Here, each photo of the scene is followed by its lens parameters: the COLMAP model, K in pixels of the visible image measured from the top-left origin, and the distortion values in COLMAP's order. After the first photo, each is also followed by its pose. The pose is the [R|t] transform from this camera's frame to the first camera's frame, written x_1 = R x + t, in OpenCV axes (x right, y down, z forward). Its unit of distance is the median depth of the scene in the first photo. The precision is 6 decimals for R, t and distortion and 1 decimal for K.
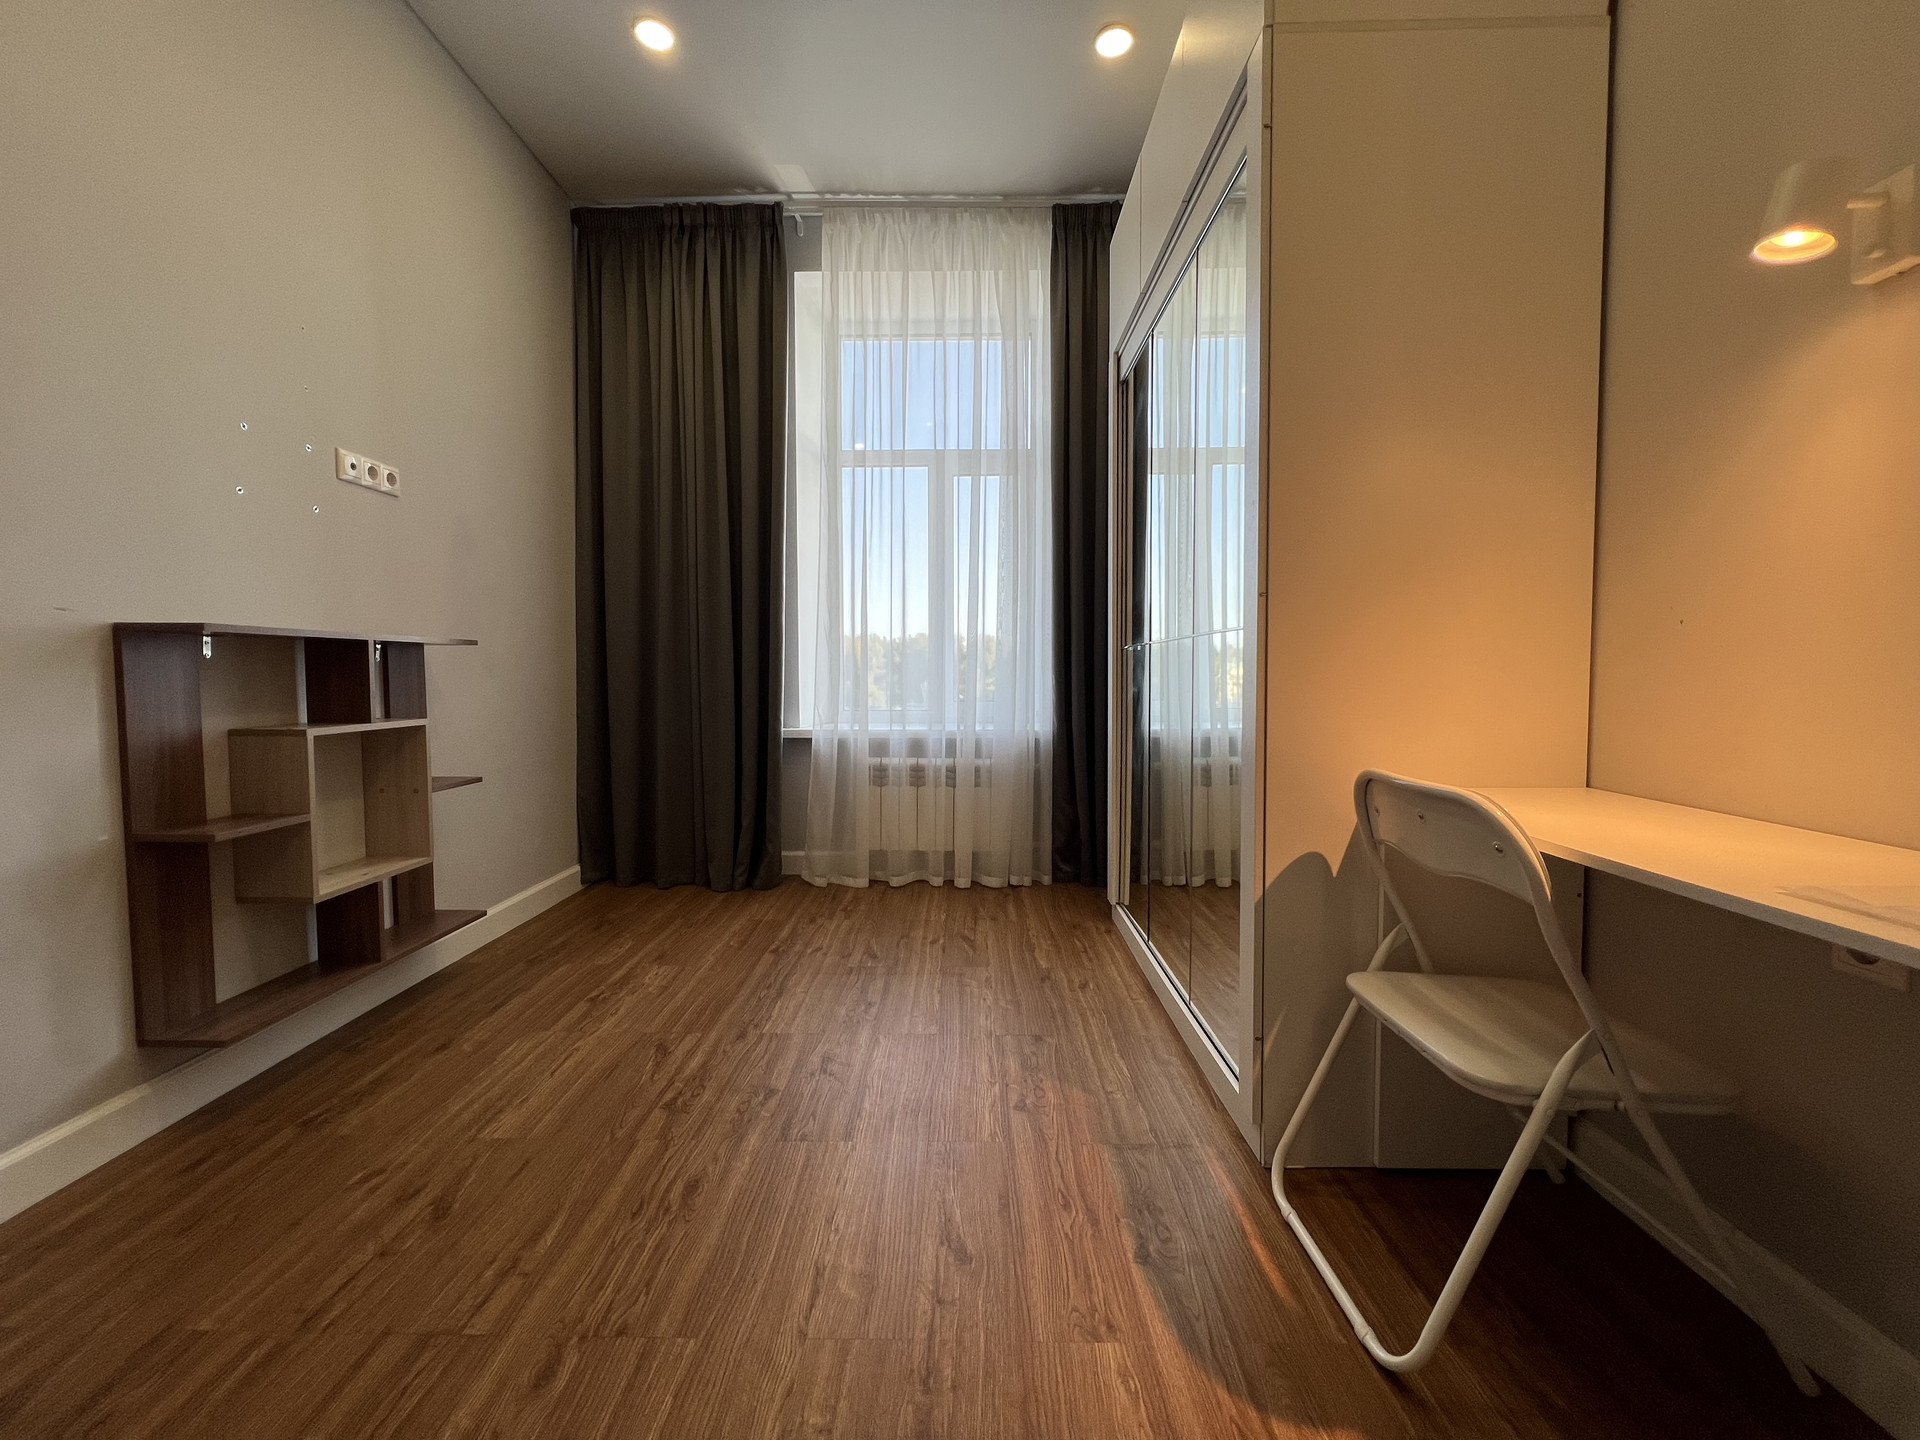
lens RADIAL K [[774.7, 0, 955.0], [0, 774.7, 712.7], [0, 0, 1]] dist [-0.000108, 0.000674]
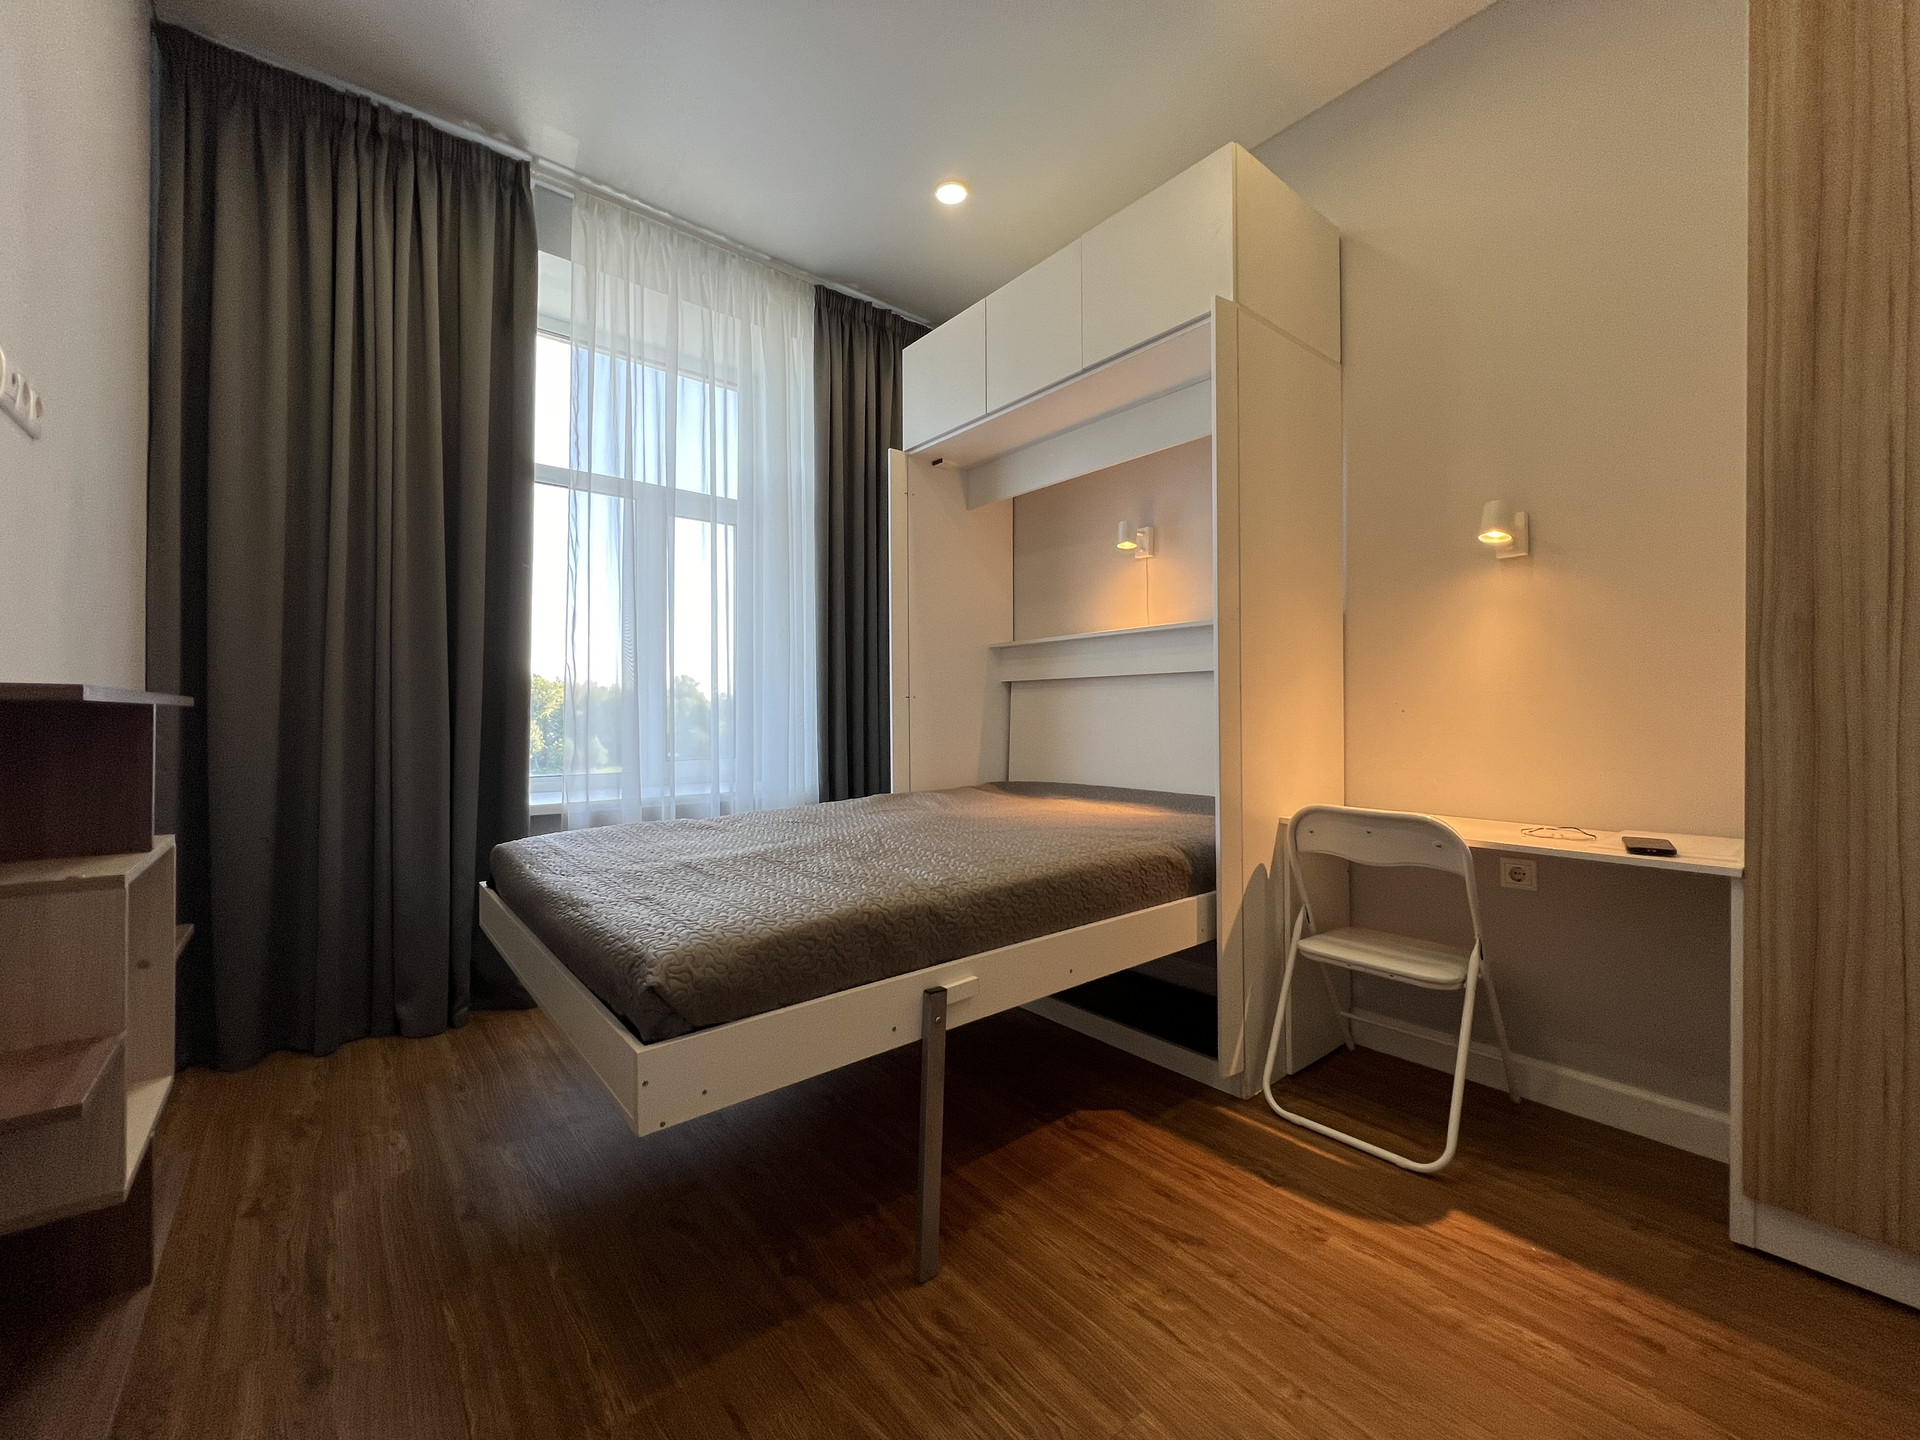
lens RADIAL K [[774.7, 0, 955.0], [0, 774.7, 712.7], [0, 0, 1]] dist [-0.000108, 0.000674]
pose [[0.763769, 0.002816, 0.645484, -0.410410], [0.032385, 0.998564, -0.042676, -0.027153], [-0.644677, 0.053498, 0.762581, 0.113662]]
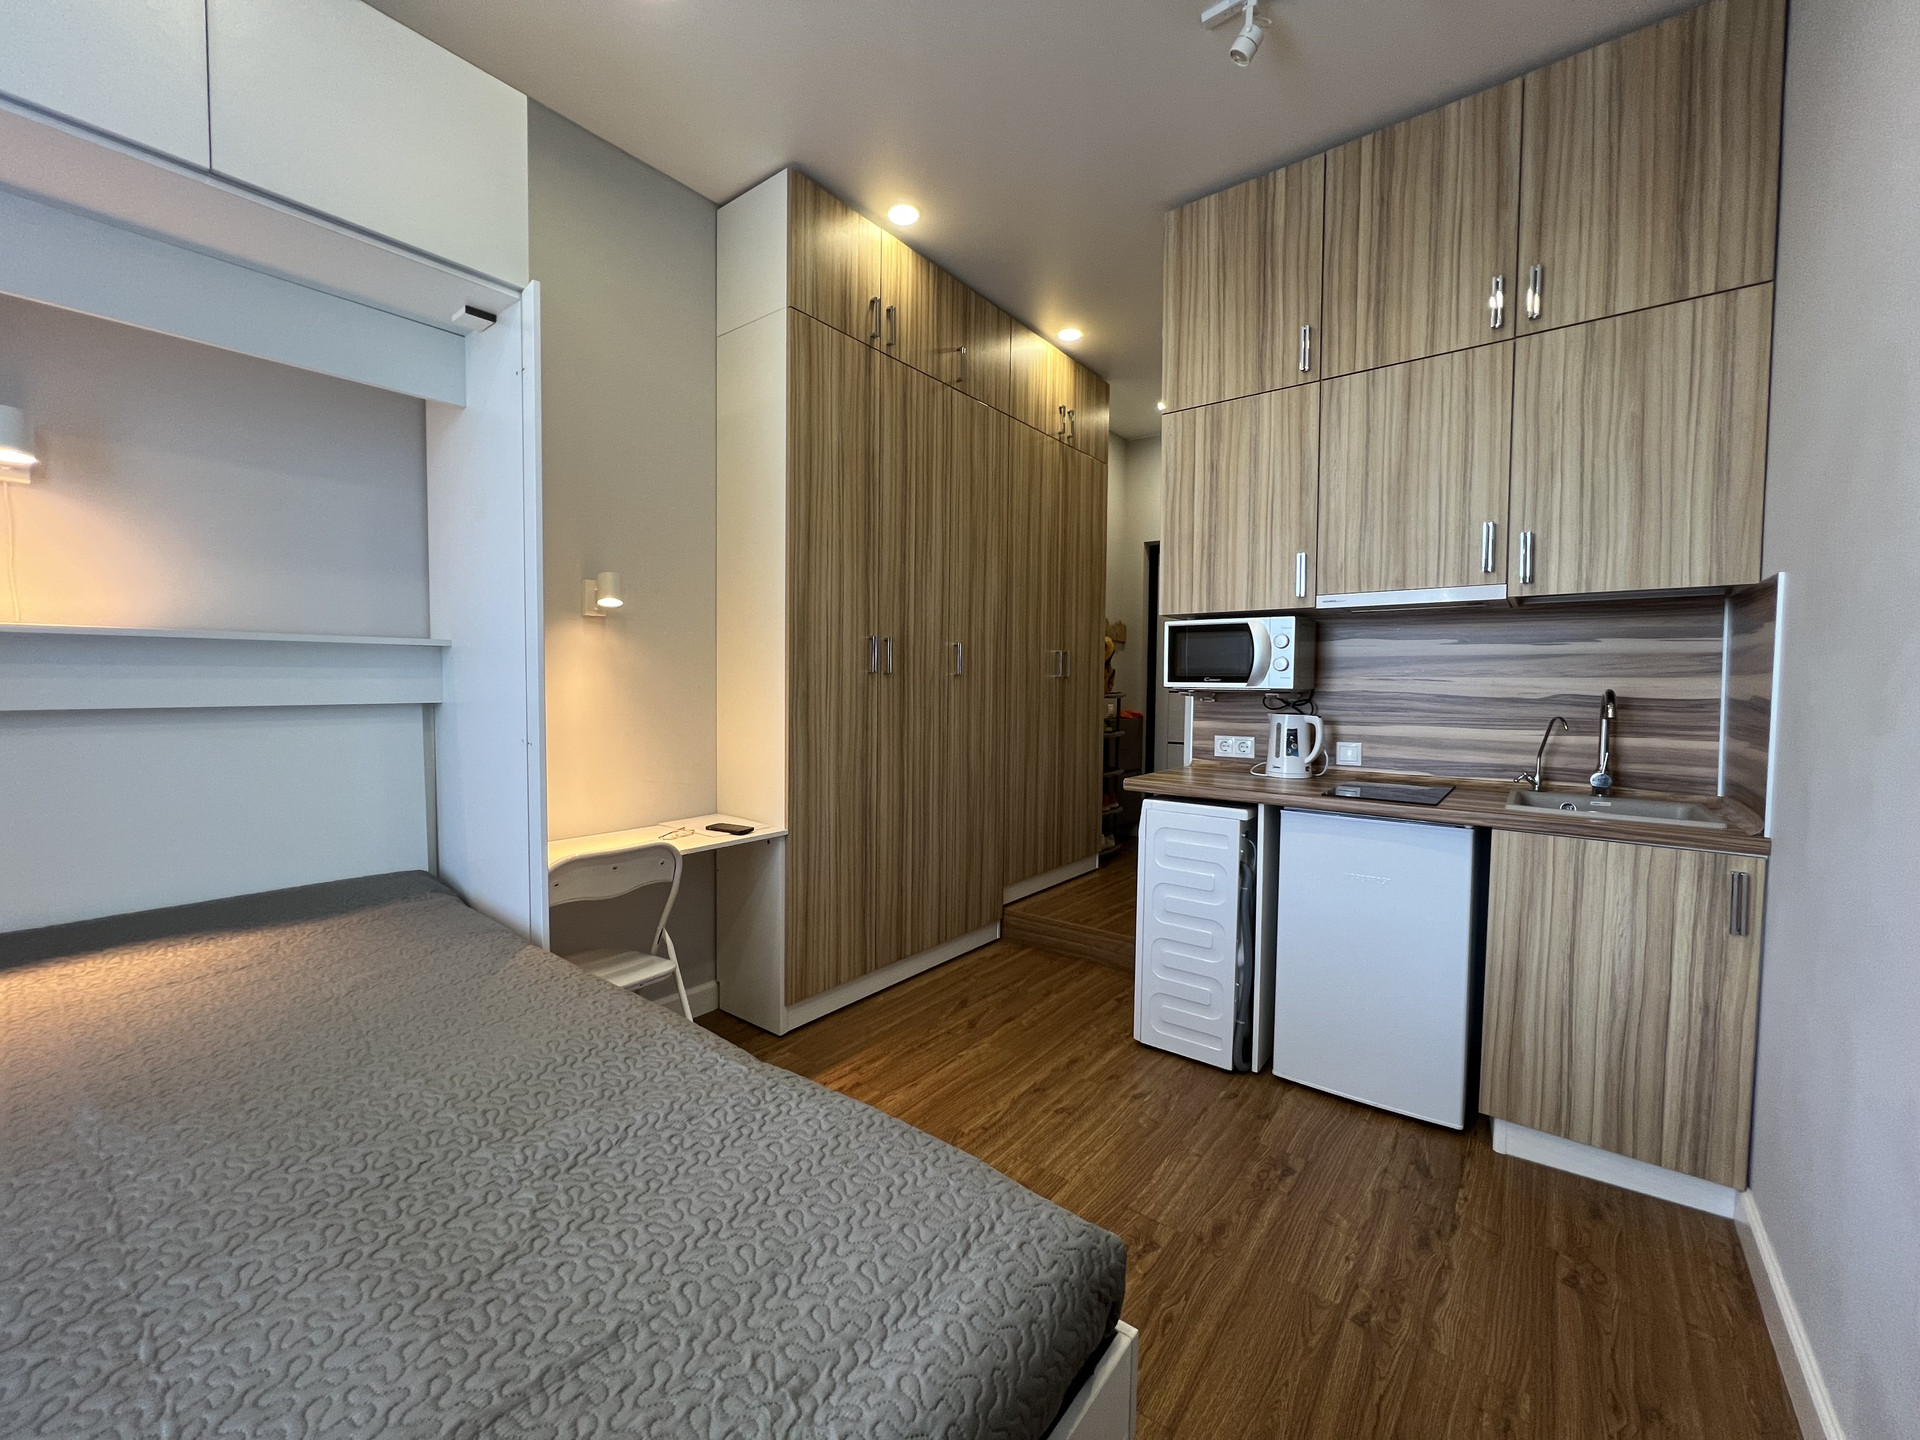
lens RADIAL K [[771.3, 0, 957.4], [0, 771.3, 713.5], [0, 0, 1]] dist [-0.001527, 0.000352]
pose [[-0.796756, -0.032052, 0.603450, -0.398652], [0.023032, 0.996256, 0.083325, -0.127980], [-0.603862, 0.080289, -0.793035, 0.701220]]
